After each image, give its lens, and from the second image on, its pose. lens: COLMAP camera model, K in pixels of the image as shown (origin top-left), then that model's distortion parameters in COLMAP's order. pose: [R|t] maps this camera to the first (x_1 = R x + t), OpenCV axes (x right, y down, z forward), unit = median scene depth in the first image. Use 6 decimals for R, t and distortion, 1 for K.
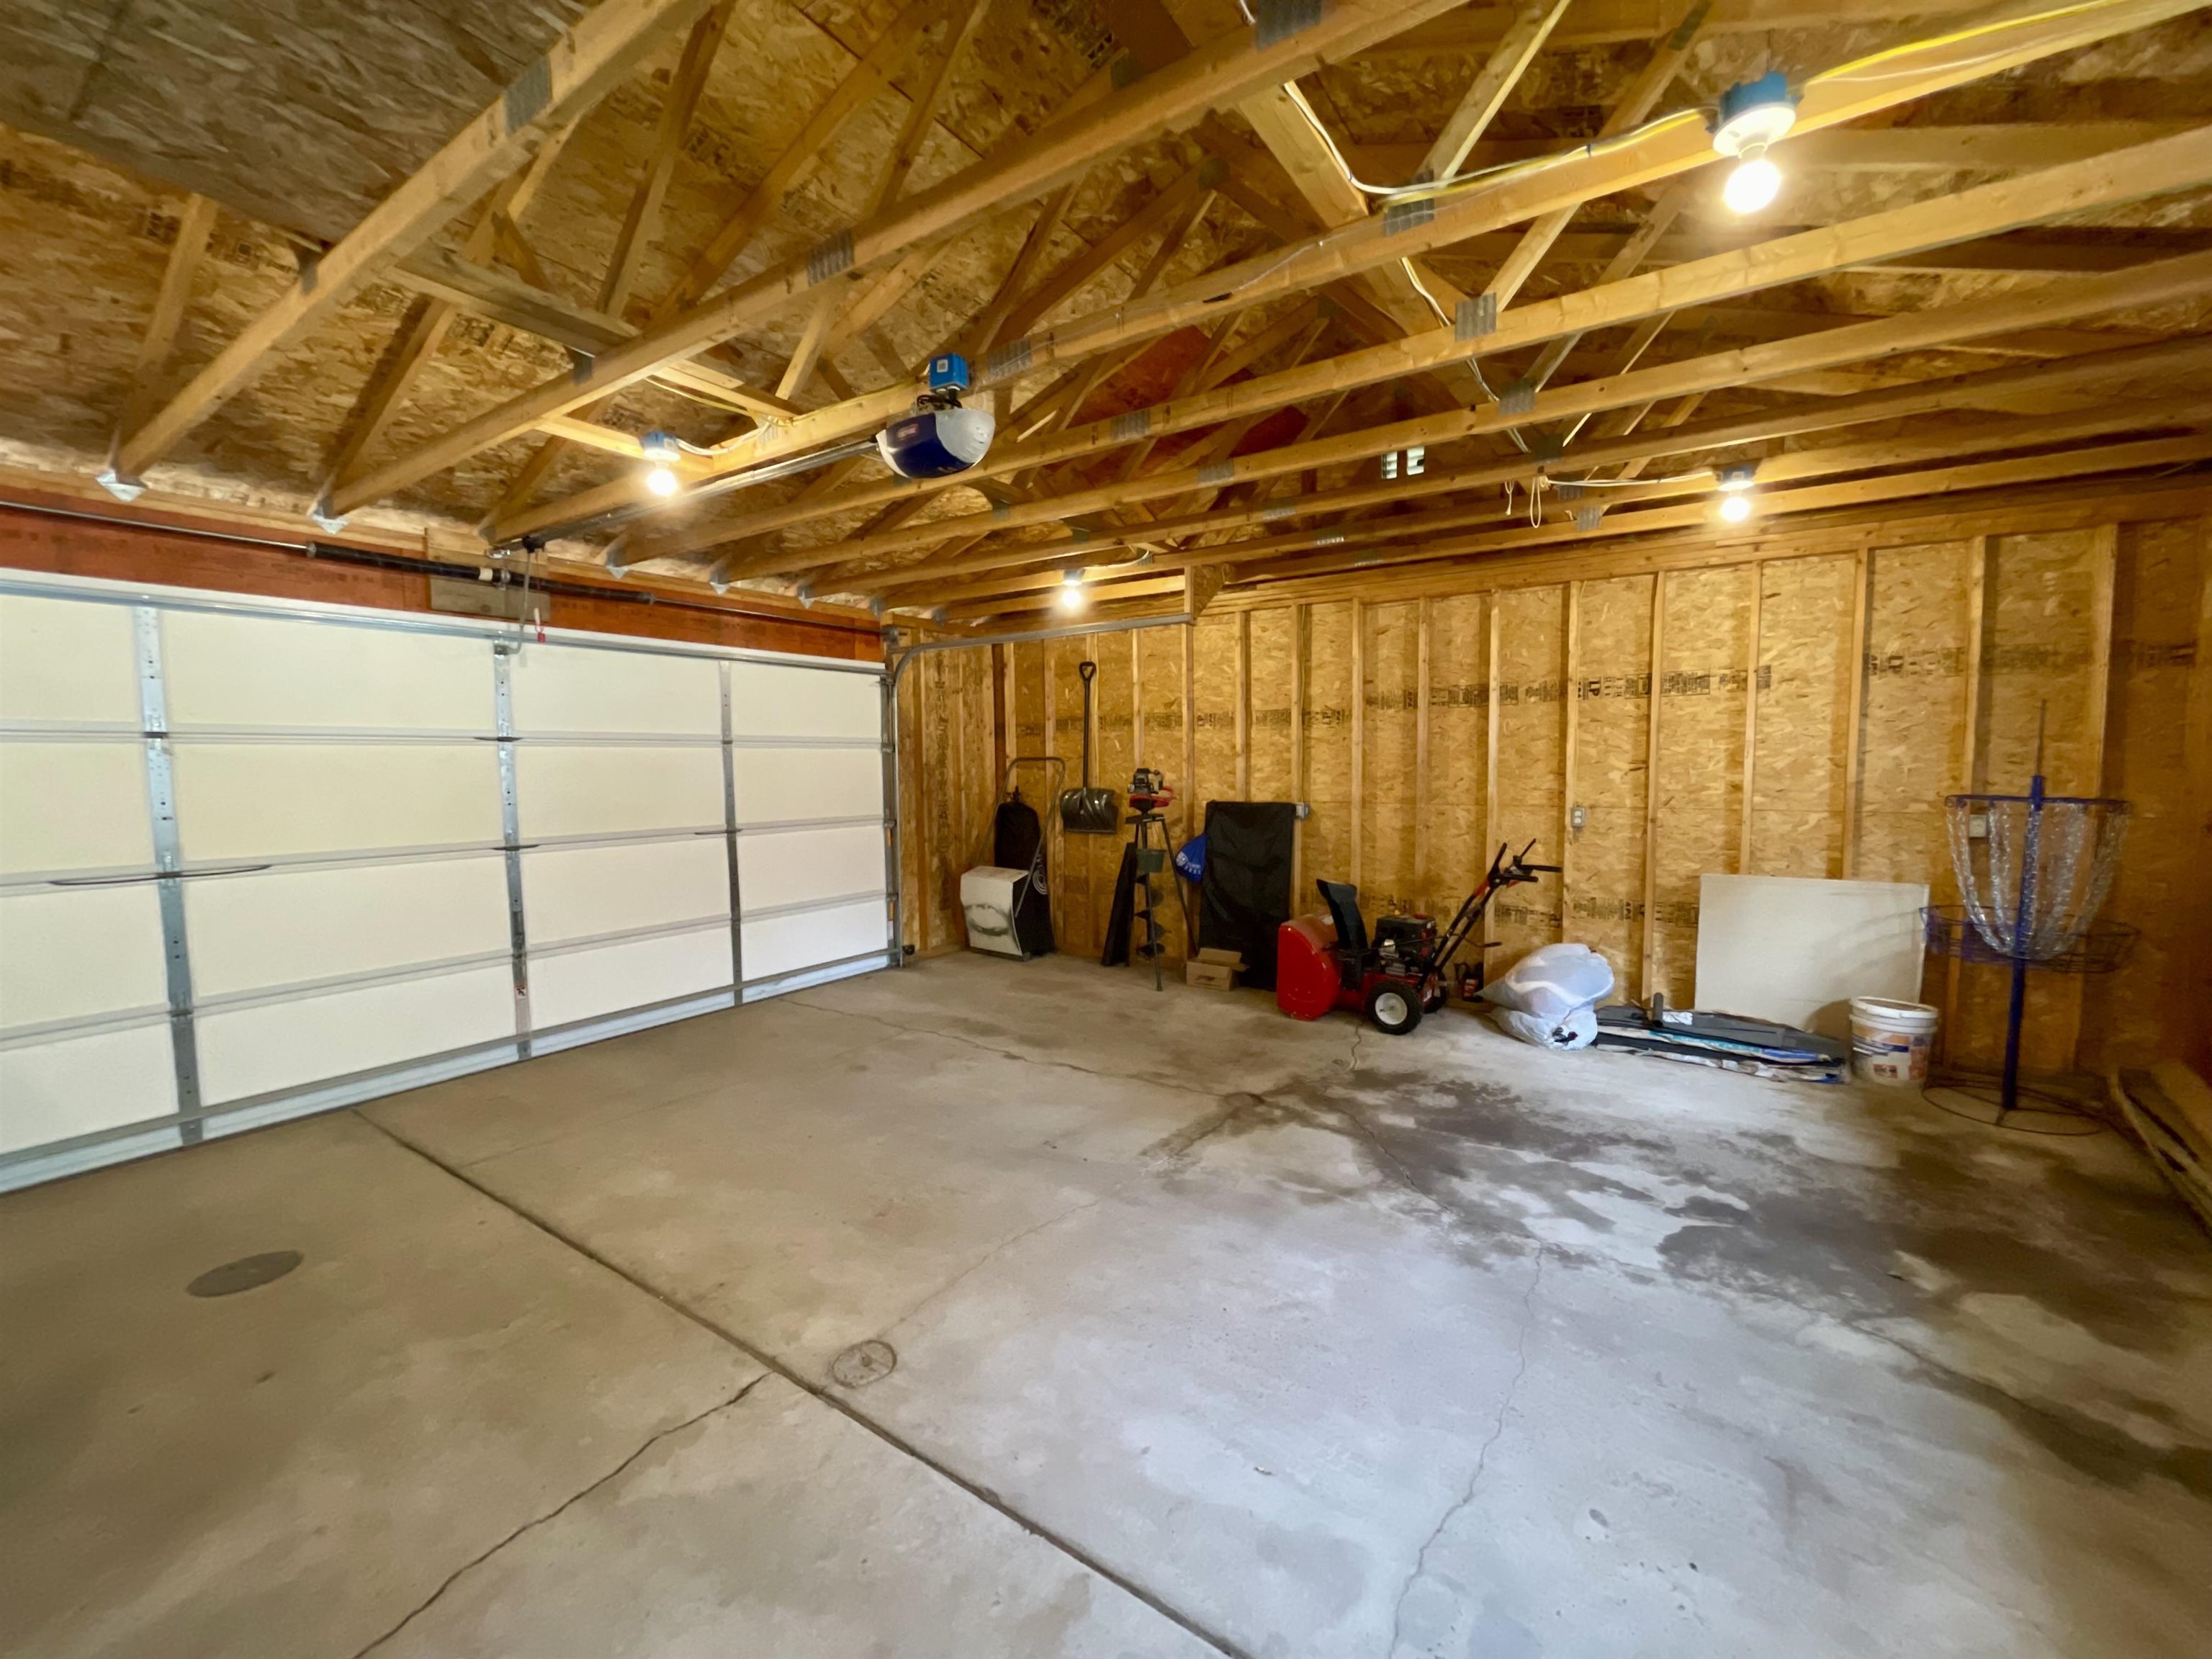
lens RADIAL K [[889.4, 0, 1106.1], [0, 889.4, 822.3], [0, 0, 1]] dist [-0.002286, 0.000506]
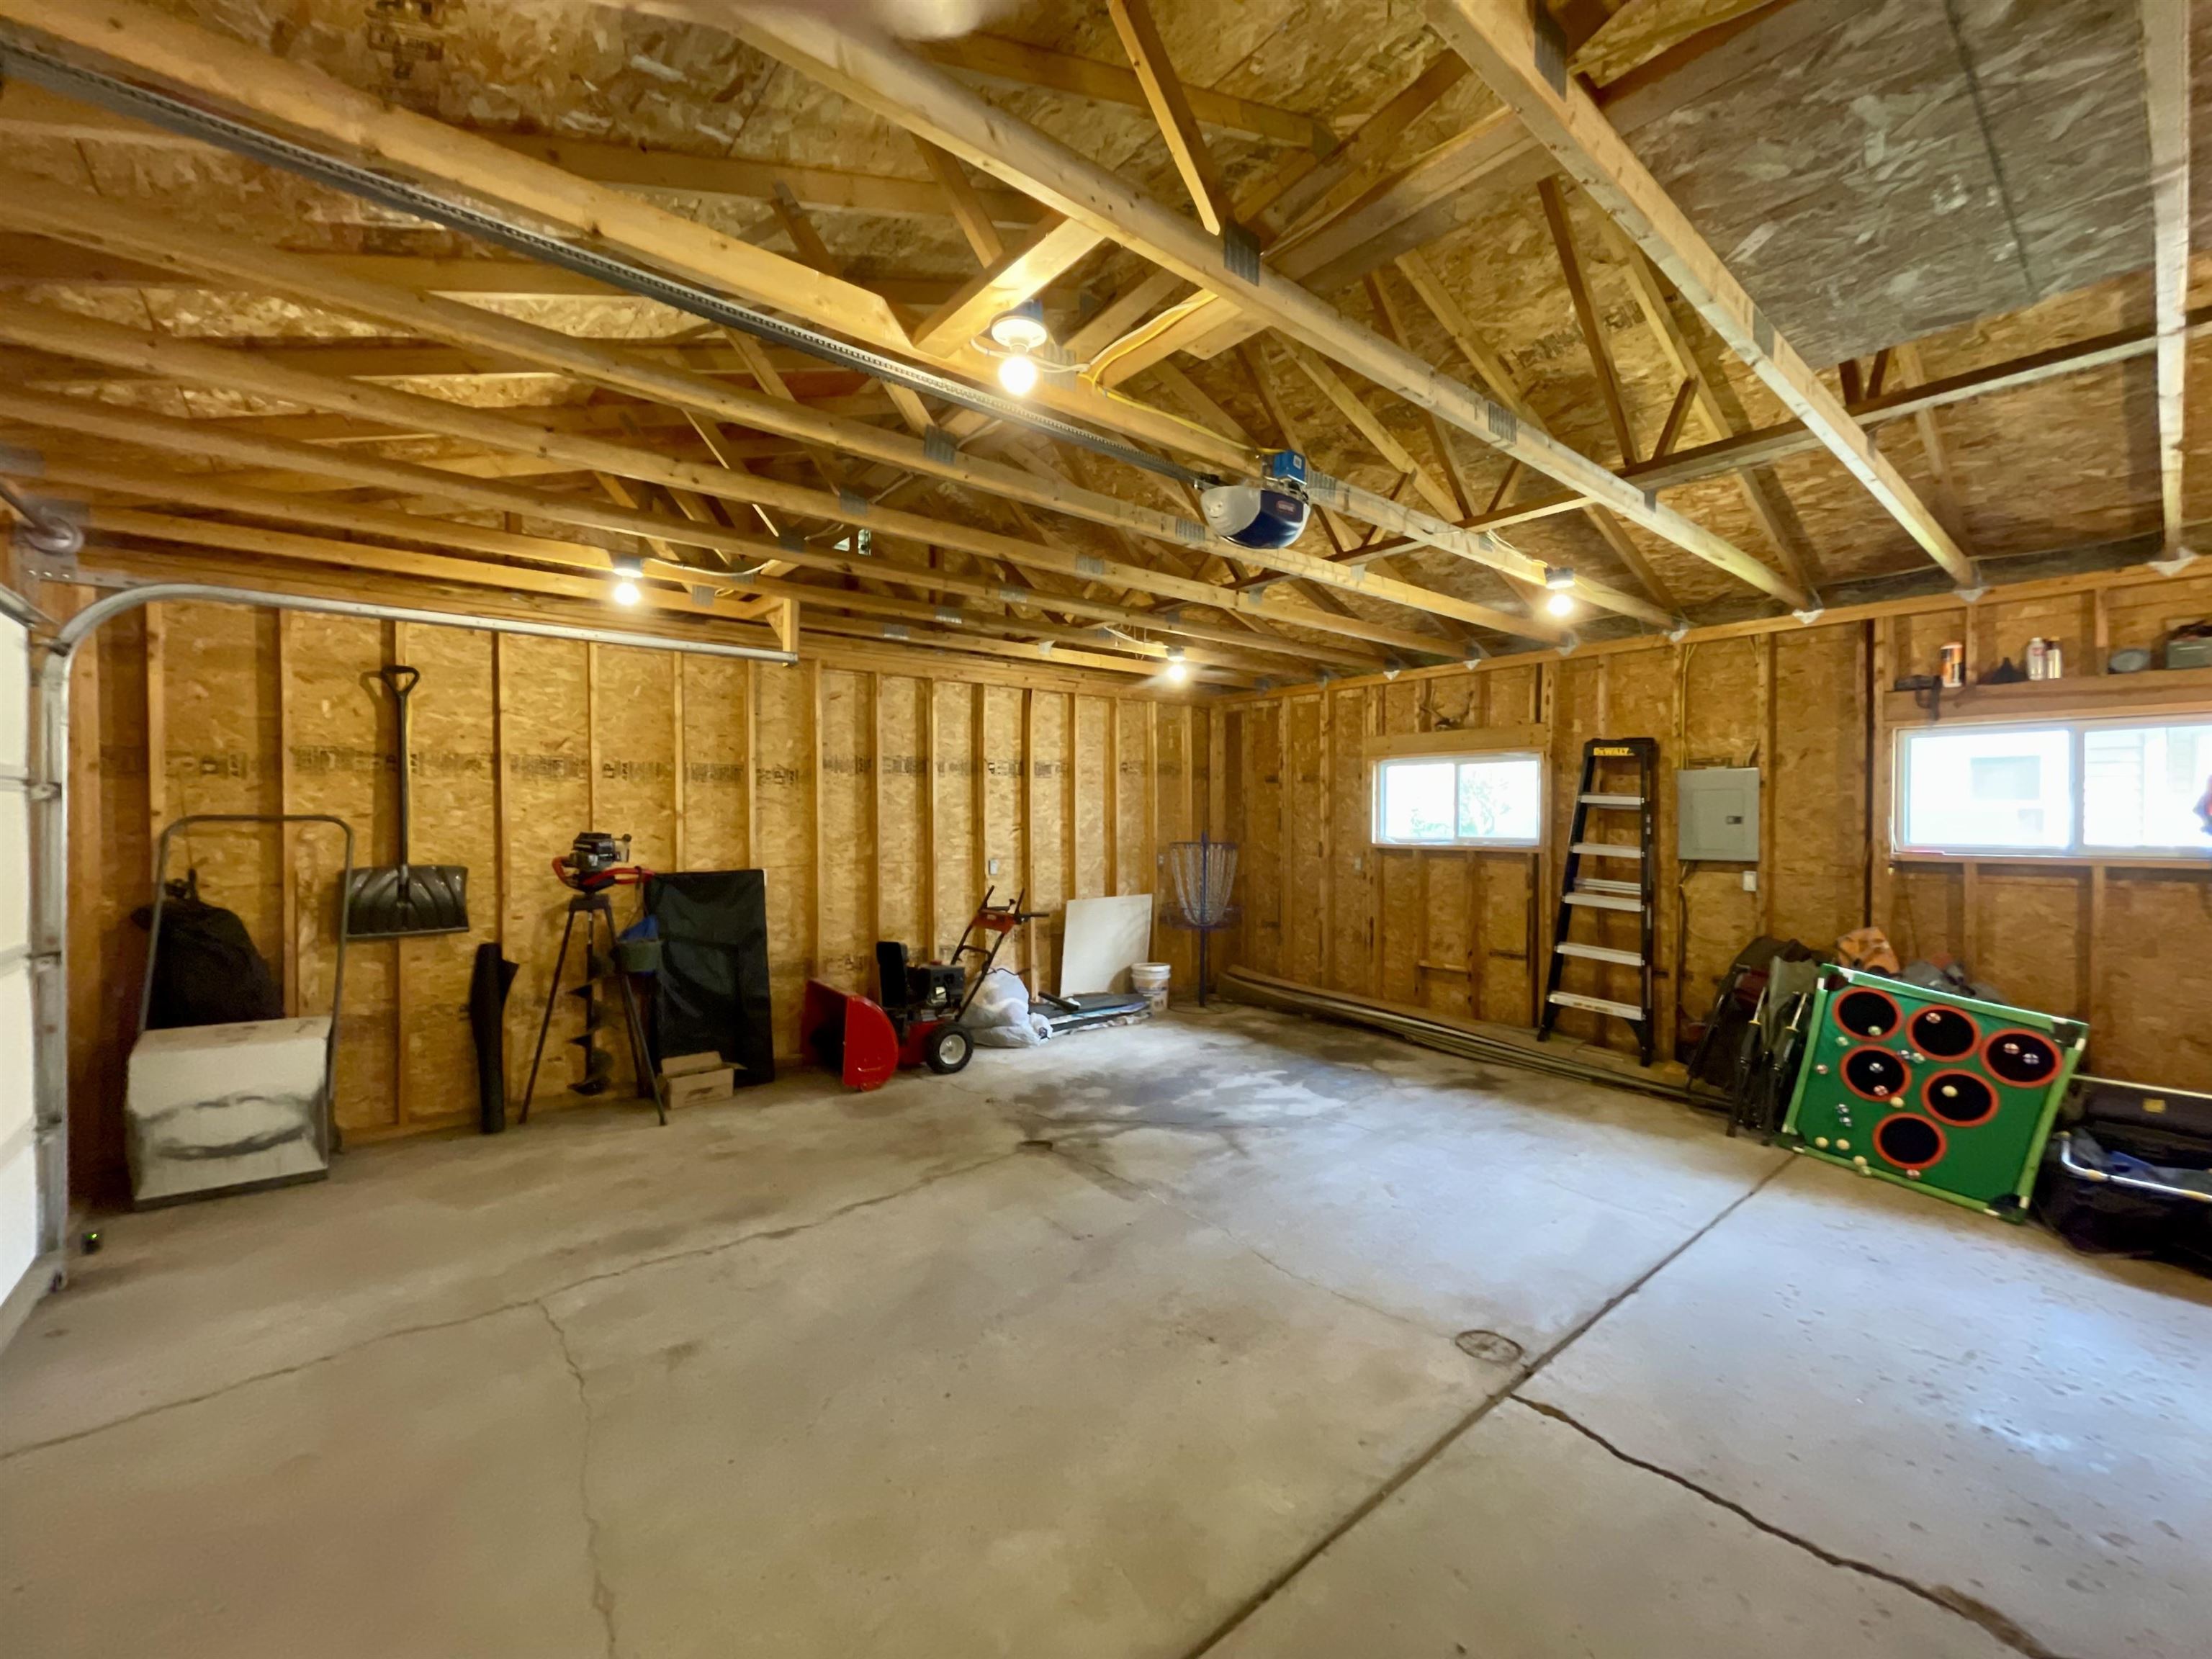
lens RADIAL K [[889.4, 0, 1108.4], [0, 889.4, 827.4], [0, 0, 1]] dist [-0.002286, 0.000506]
pose [[0.282101, -0.004039, 0.959376, -0.824264], [0.063287, 0.997891, -0.014408, -0.042396], [-0.957295, 0.064781, 0.281762, 0.600558]]
